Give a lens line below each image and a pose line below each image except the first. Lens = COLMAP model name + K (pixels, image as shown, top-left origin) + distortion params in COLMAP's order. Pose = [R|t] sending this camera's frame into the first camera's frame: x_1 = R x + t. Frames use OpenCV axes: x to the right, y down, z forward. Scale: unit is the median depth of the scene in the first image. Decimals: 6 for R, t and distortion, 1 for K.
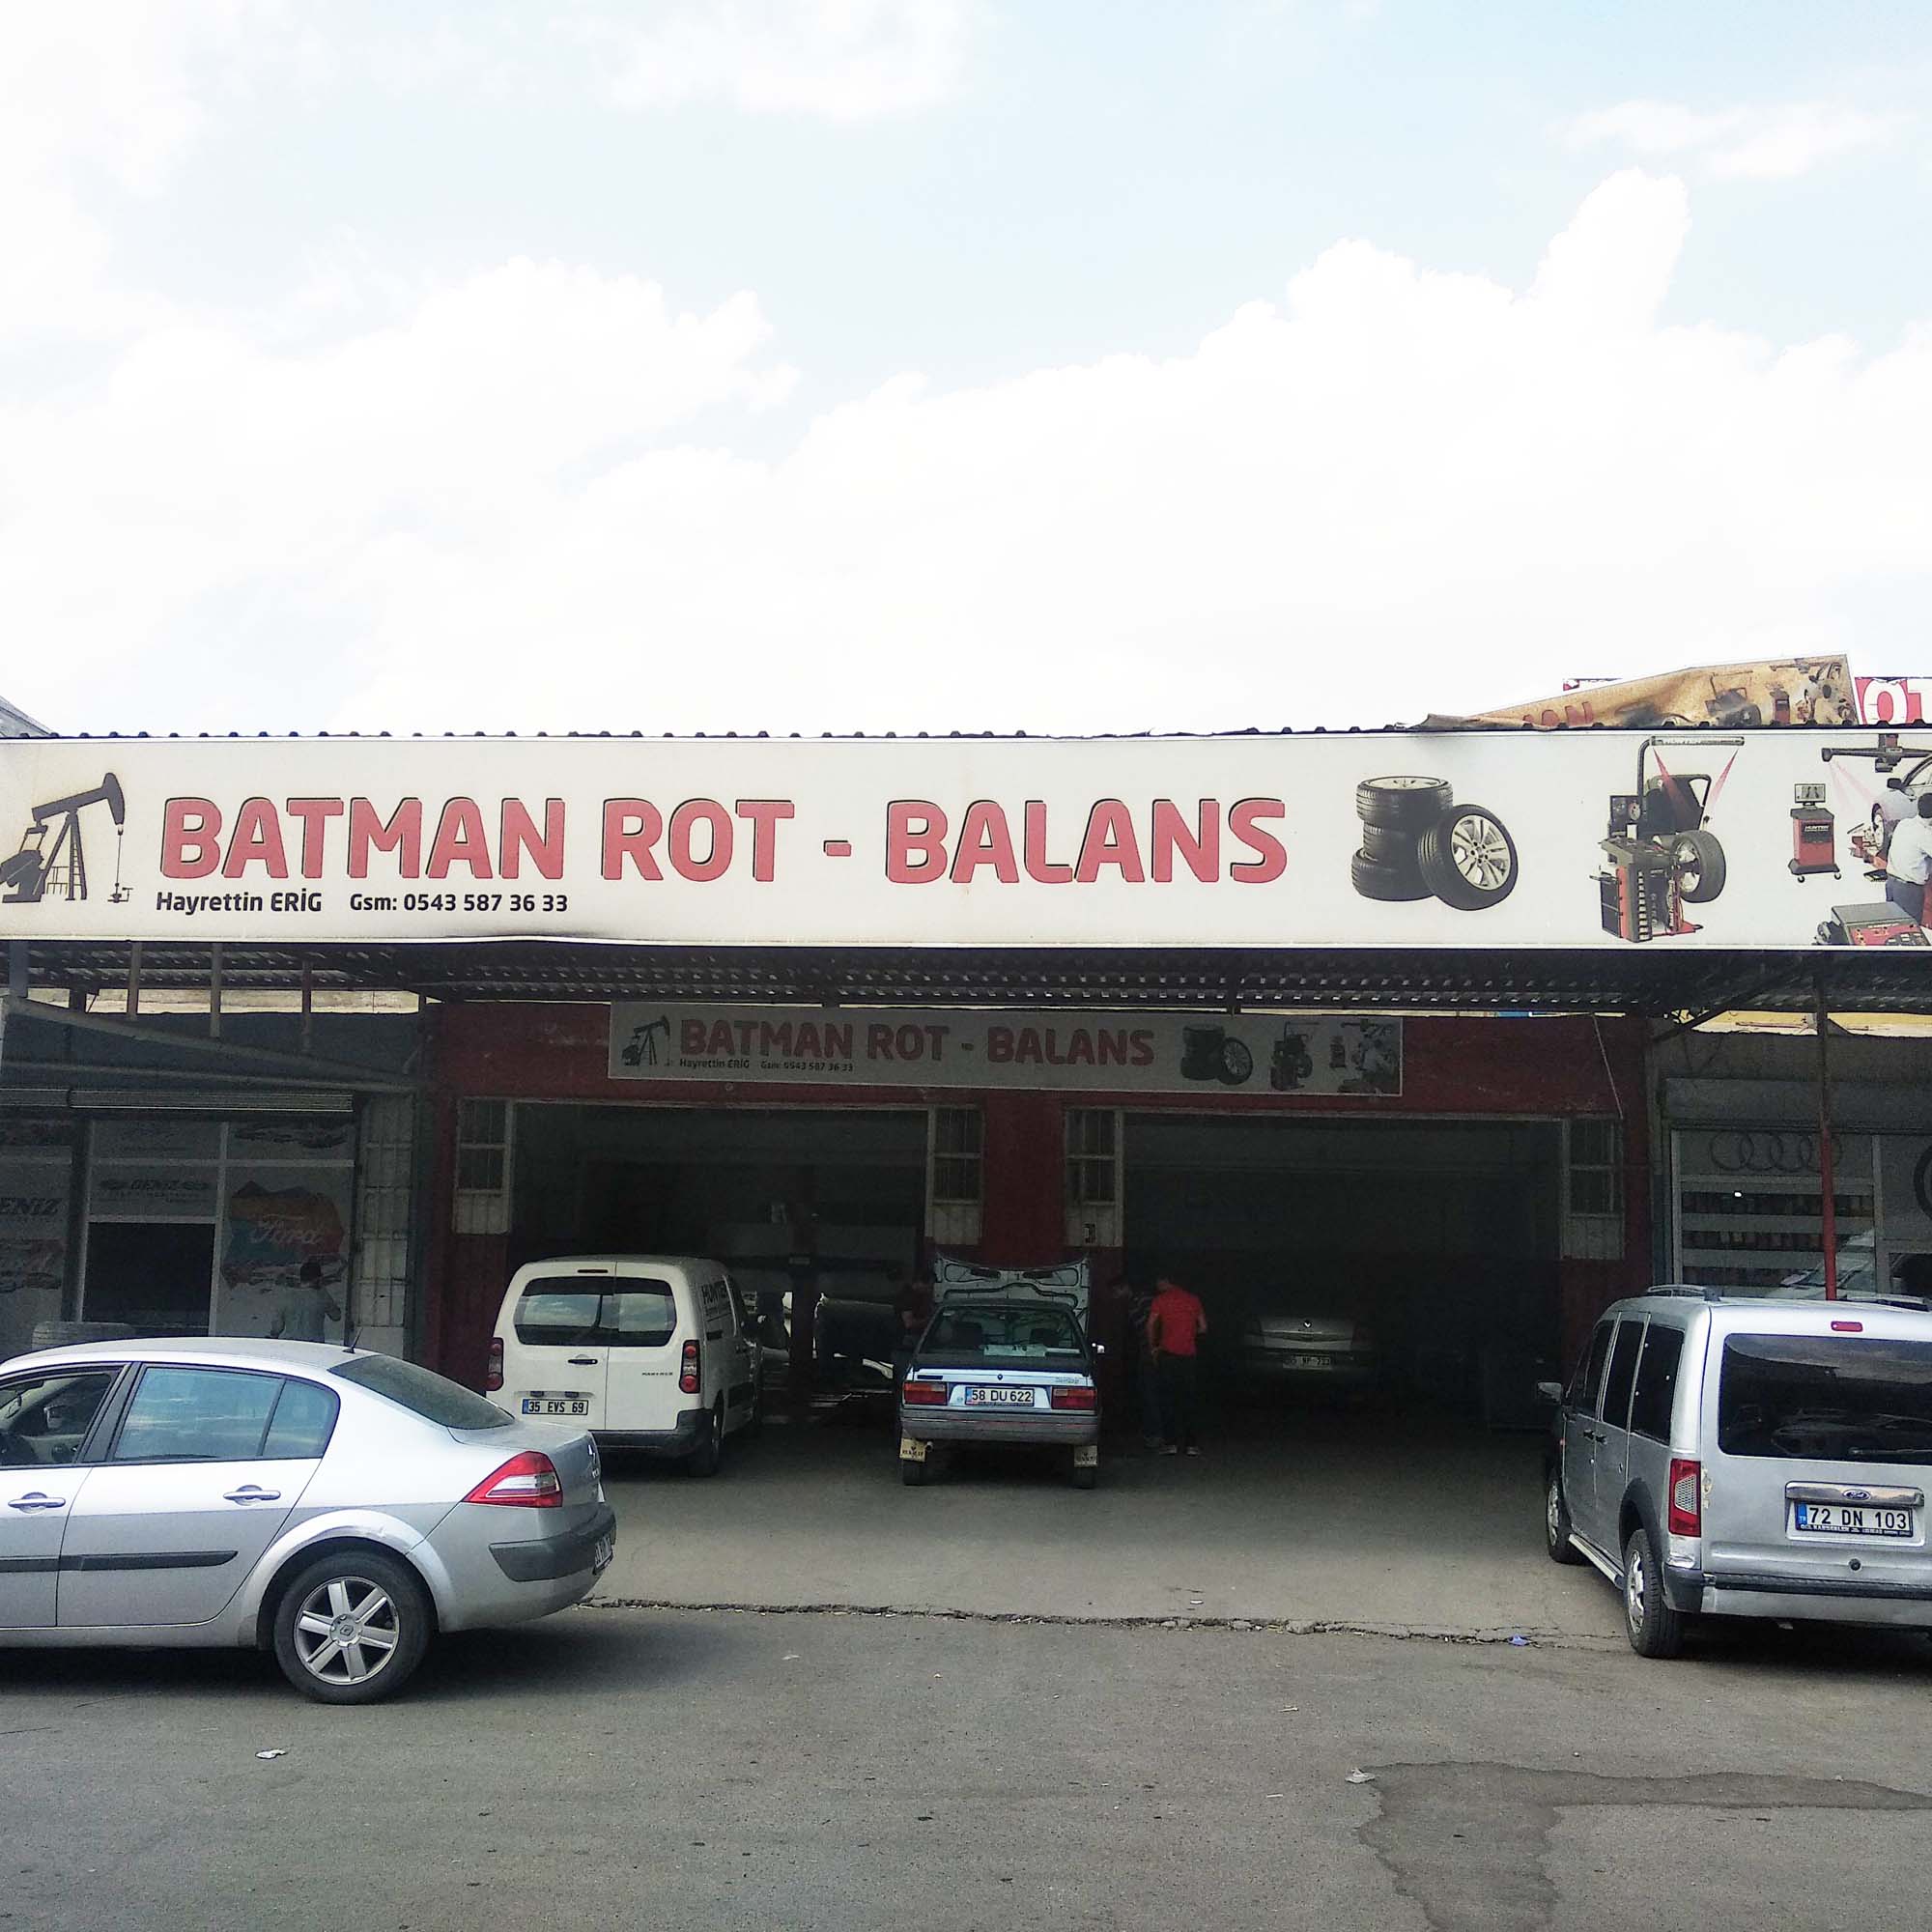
lens RADIAL K [[2011.9, 0, 963.4], [0, 2011.9, 1000.7], [0, 0, 1]] dist [0.092361, -0.176658]
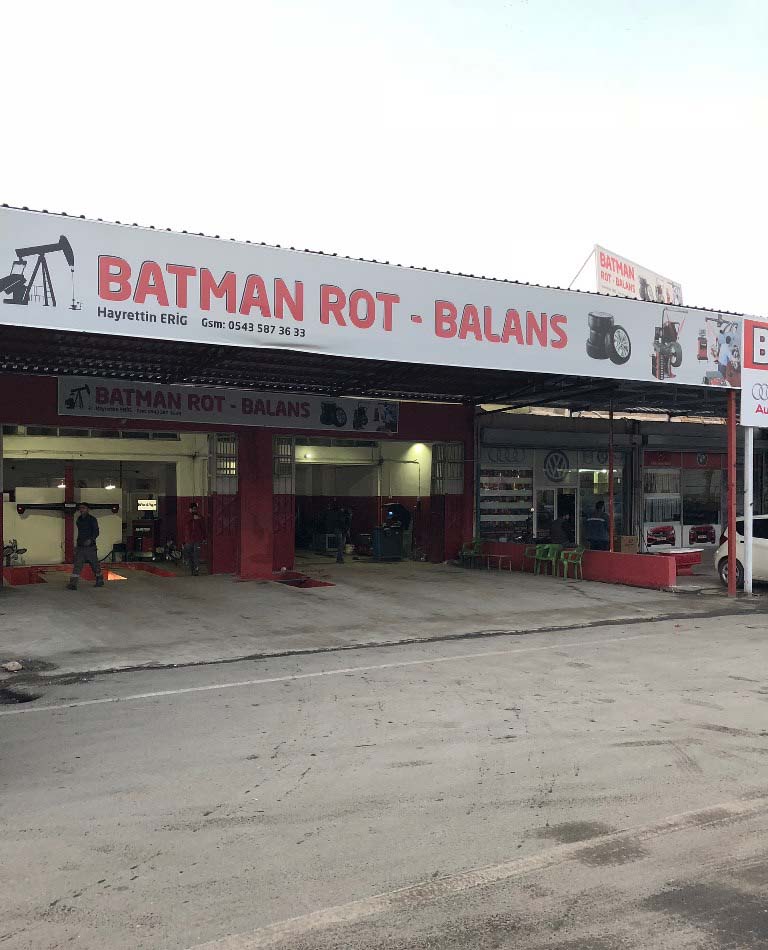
lens RADIAL K [[838.0, 0, 387.3], [0, 838.0, 494.7], [0, 0, 1]] dist [0.093606, -0.227710]
pose [[0.825806, -0.021018, 0.563563, -0.626273], [-0.046564, 0.993352, 0.105279, 0.023178], [-0.562029, -0.113182, 0.819337, 0.213263]]
